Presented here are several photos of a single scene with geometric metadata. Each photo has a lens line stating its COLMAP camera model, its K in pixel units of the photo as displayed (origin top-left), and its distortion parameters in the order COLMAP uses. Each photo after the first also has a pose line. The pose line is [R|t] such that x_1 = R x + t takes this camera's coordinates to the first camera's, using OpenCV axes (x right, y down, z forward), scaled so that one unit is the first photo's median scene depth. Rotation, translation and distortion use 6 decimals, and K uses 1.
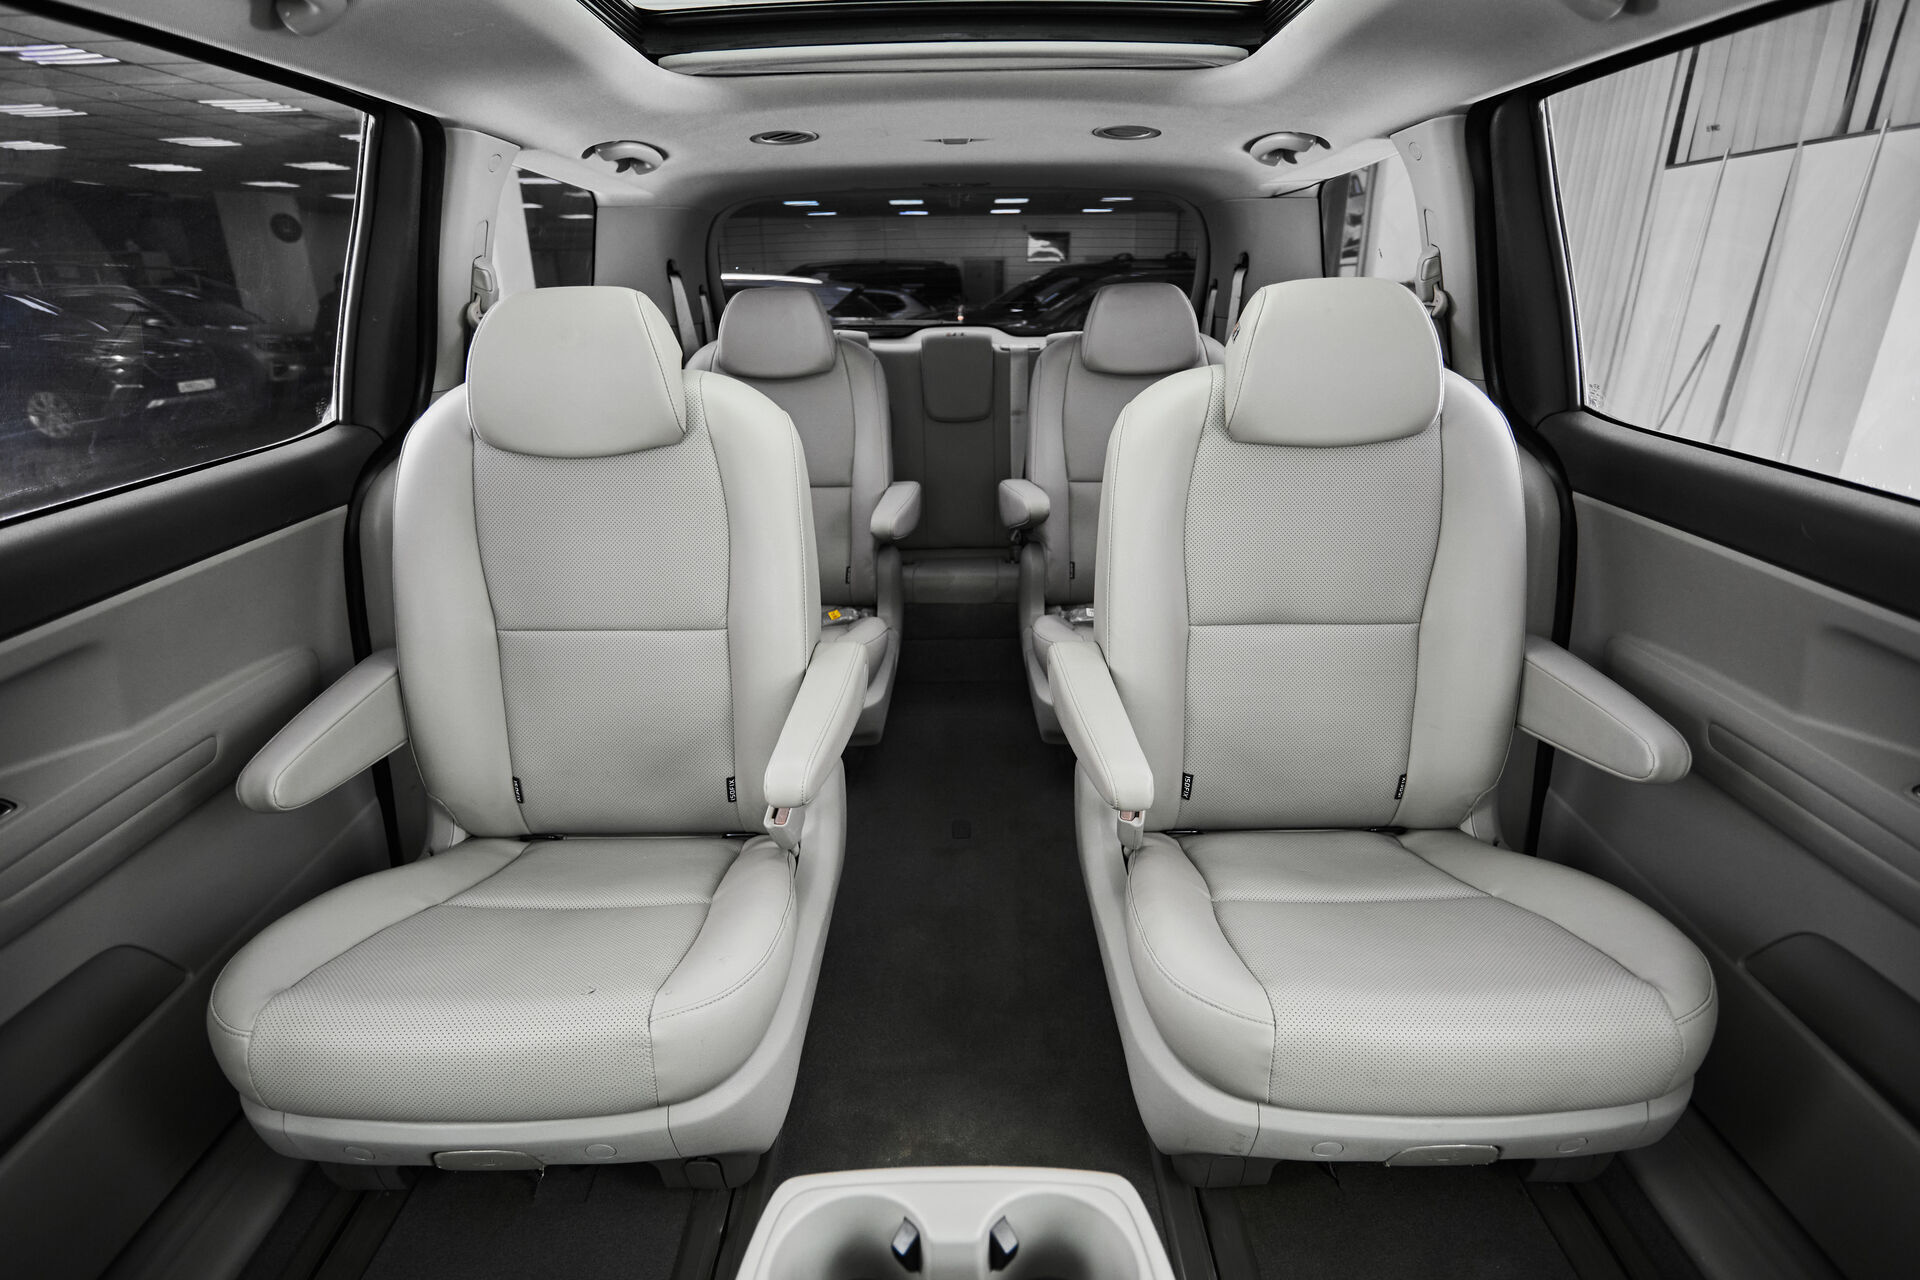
lens RADIAL K [[911.2, 0, 956.0], [0, 911.2, 651.3], [0, 0, 1]] dist [0.004657, 0.000038]
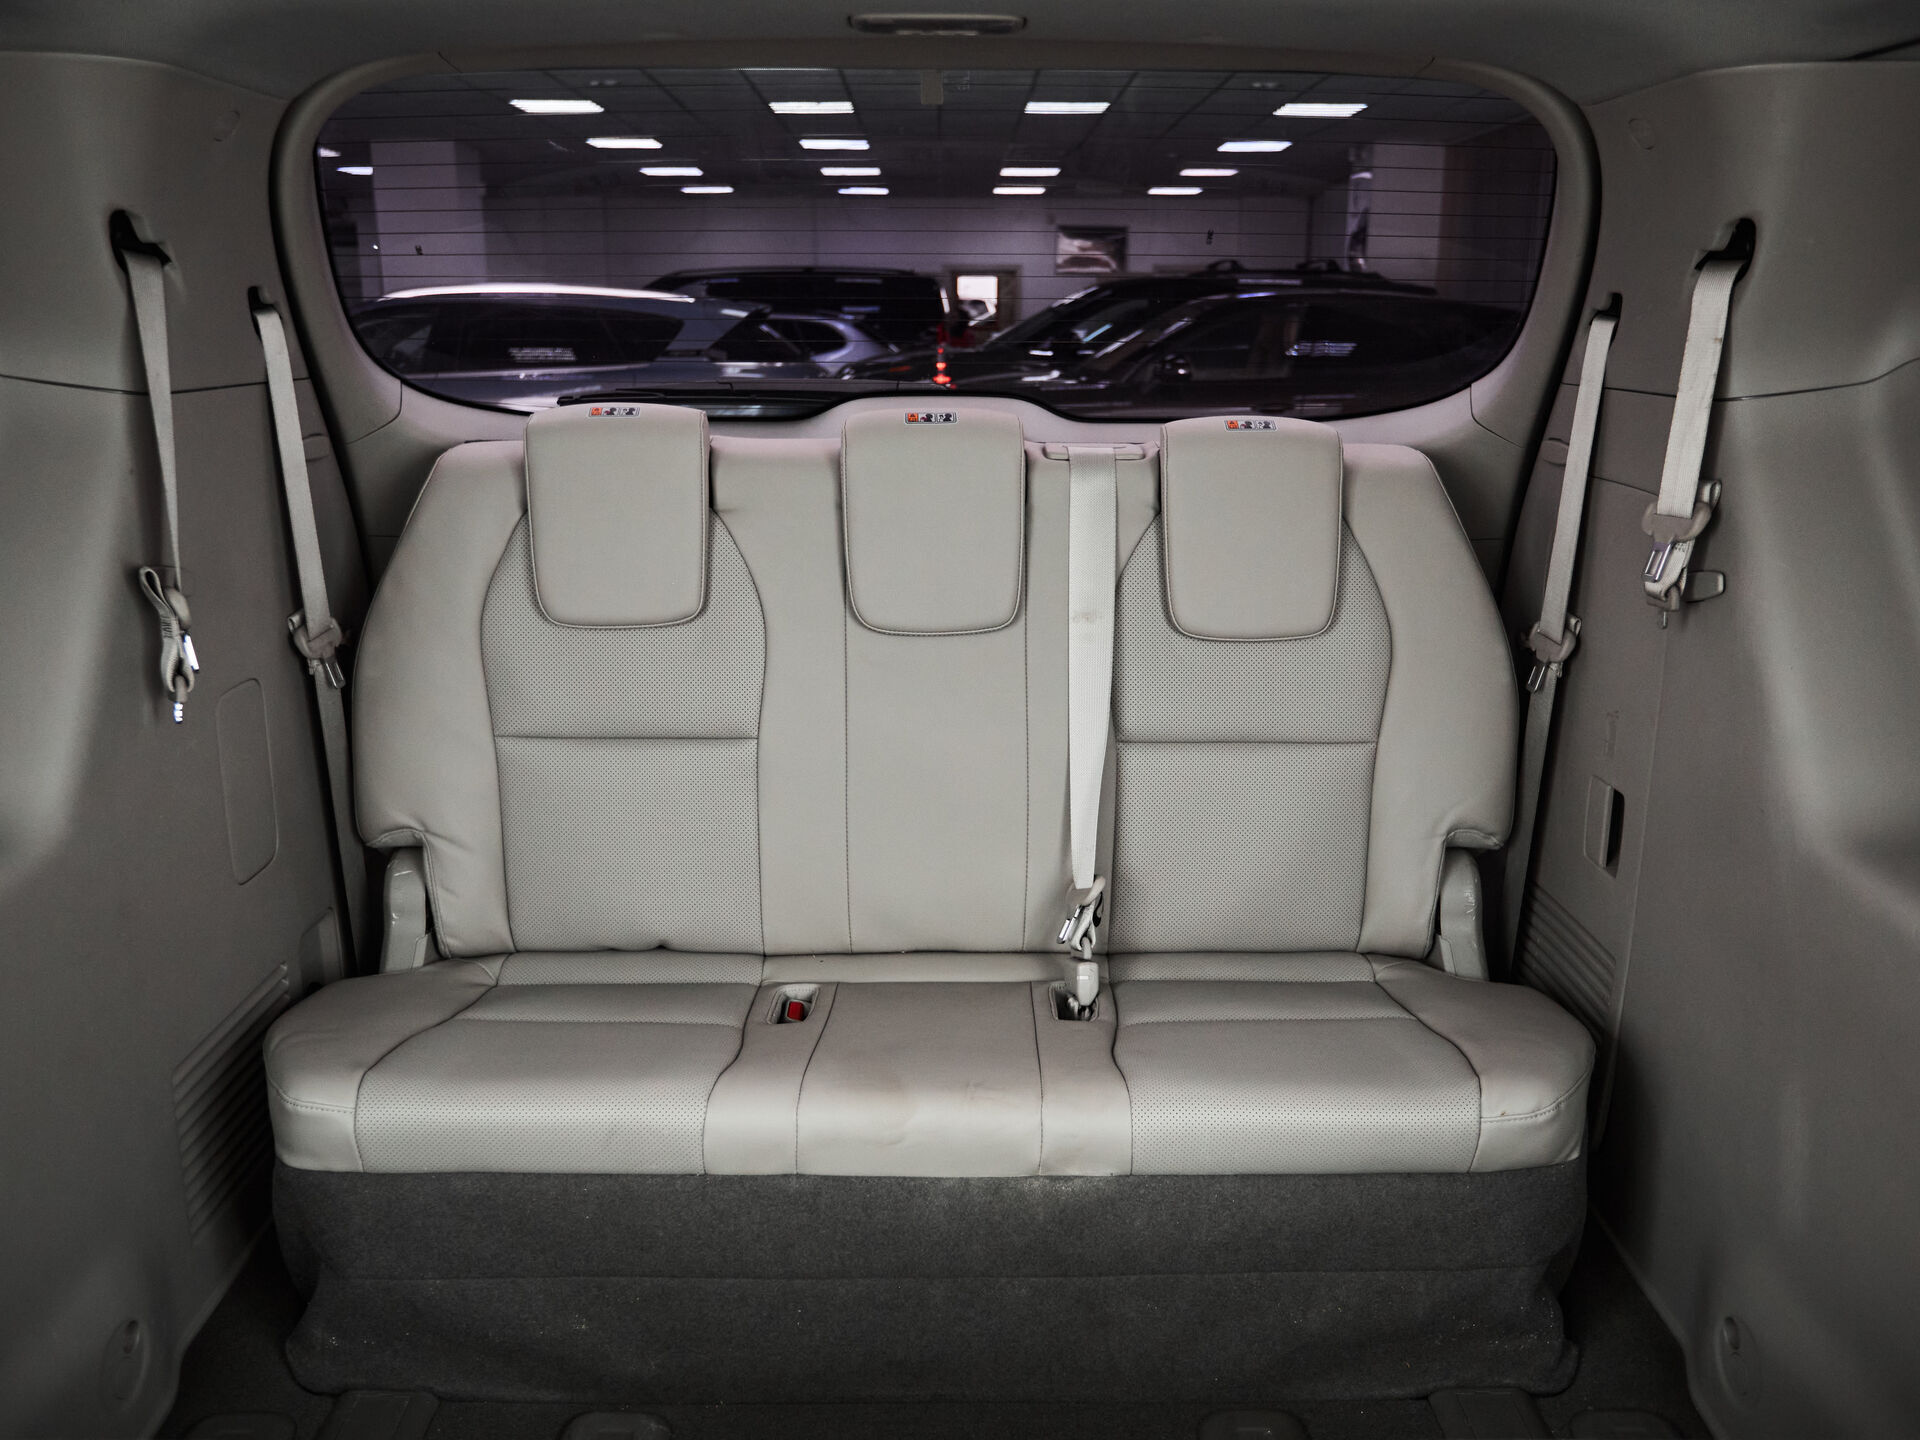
lens RADIAL K [[1388.1, 0, 954.5], [0, 1388.1, 721.9], [0, 0, 1]] dist [-0.016460, 0.001138]
pose [[0.999786, 0.010644, 0.017741, 0.000448], [-0.008909, 0.995421, -0.095169, -0.066673], [-0.018673, 0.094991, 0.995303, 0.173703]]
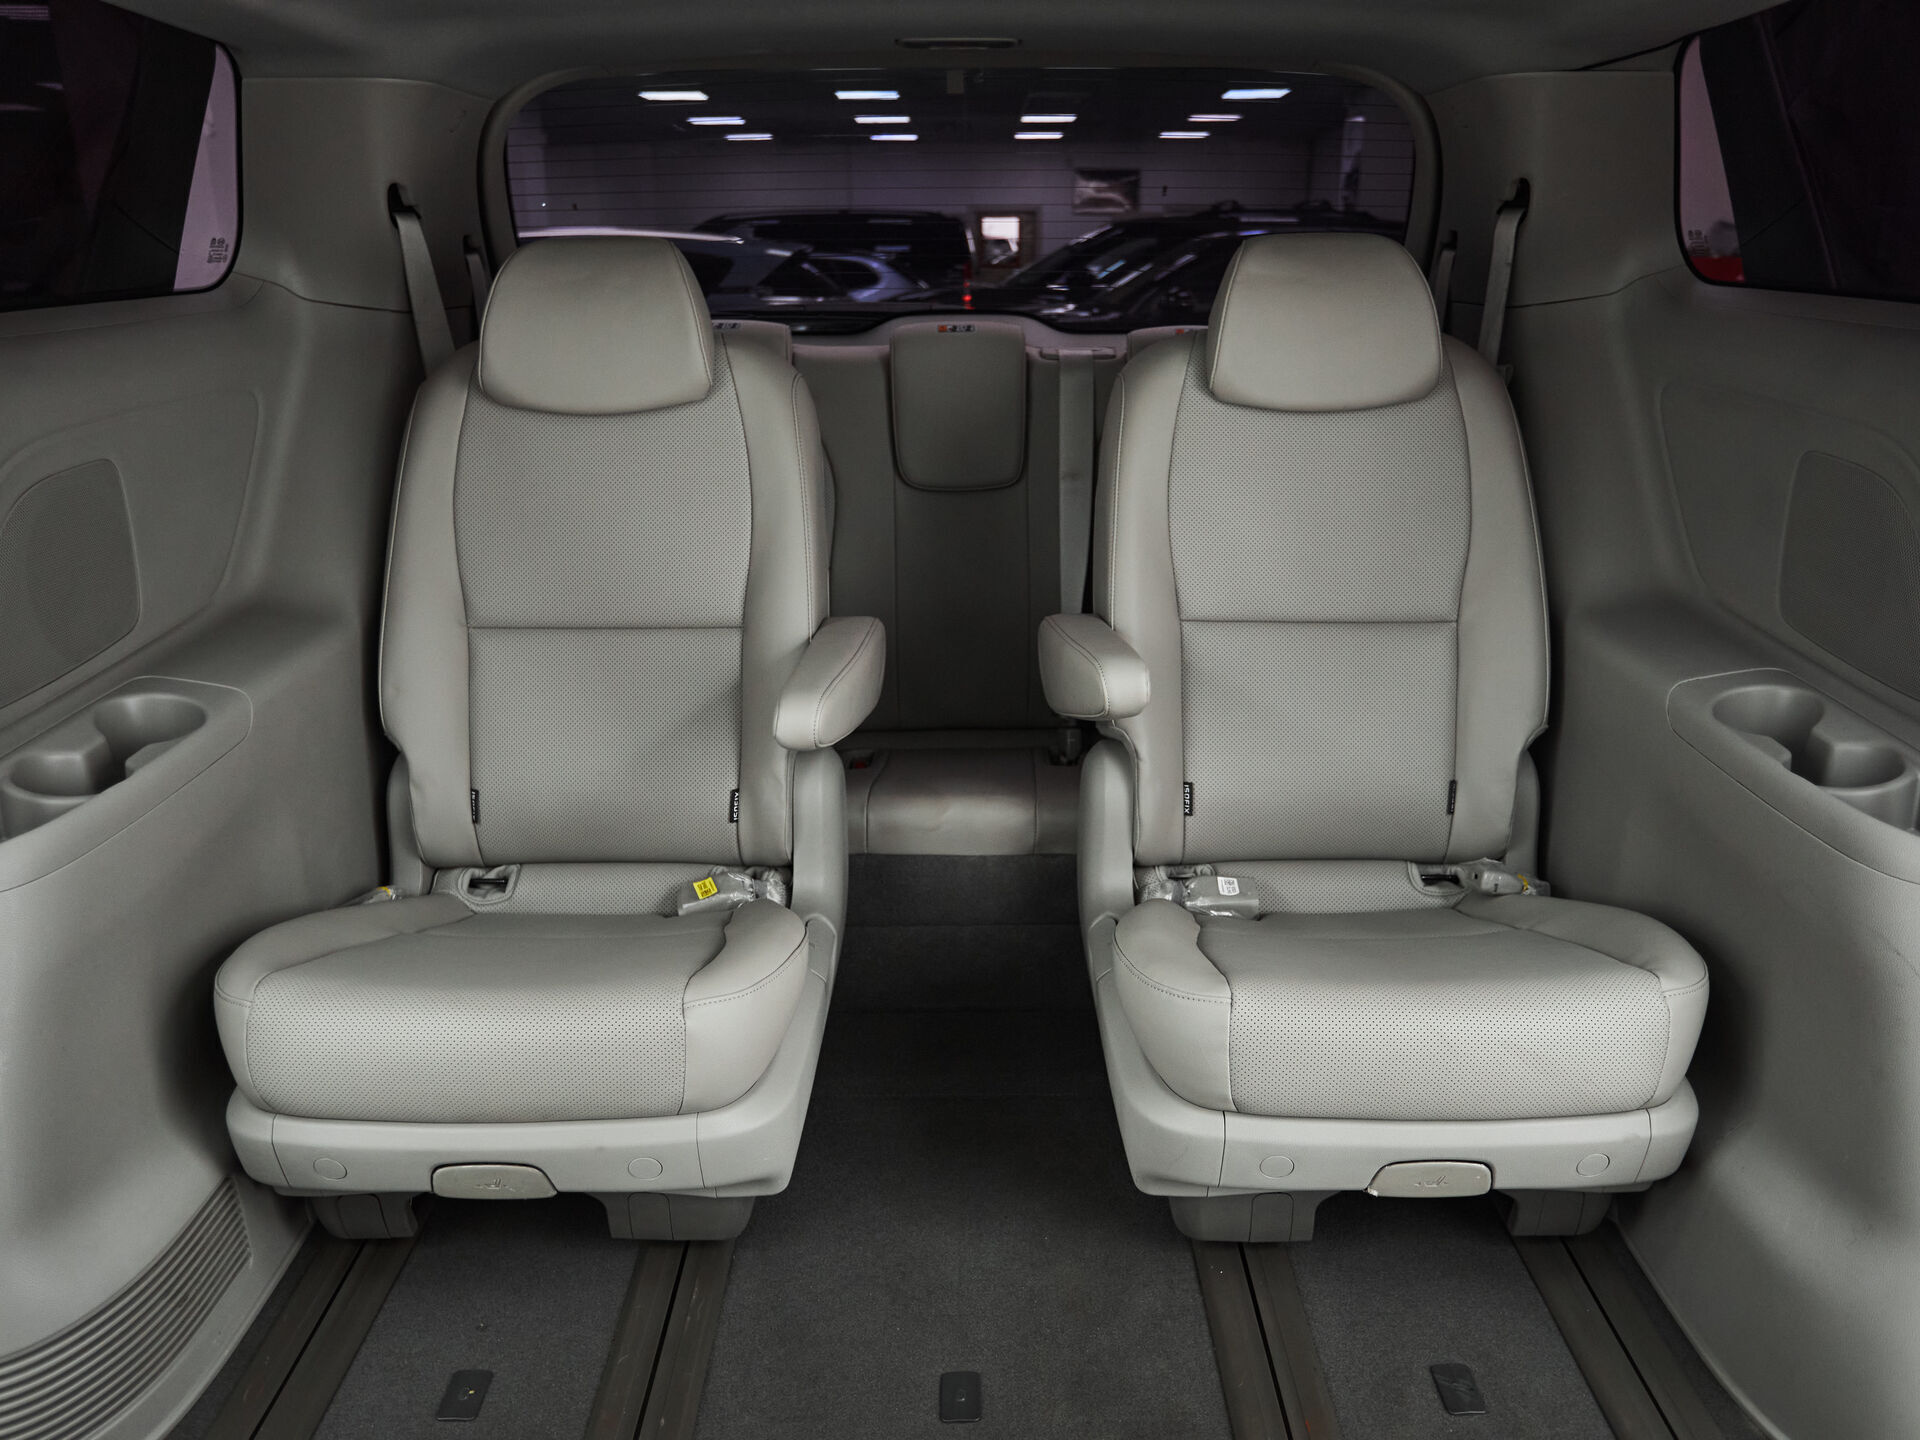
lens RADIAL K [[1368.5, 0, 970.6], [0, 1368.5, 713.8], [0, 0, 1]] dist [-0.019717, -0.001301]
pose [[0.999952, 0.004834, 0.008538, 0.001061], [-0.004349, 0.998427, -0.055907, -0.033500], [-0.008794, 0.055867, 0.998399, 0.092245]]
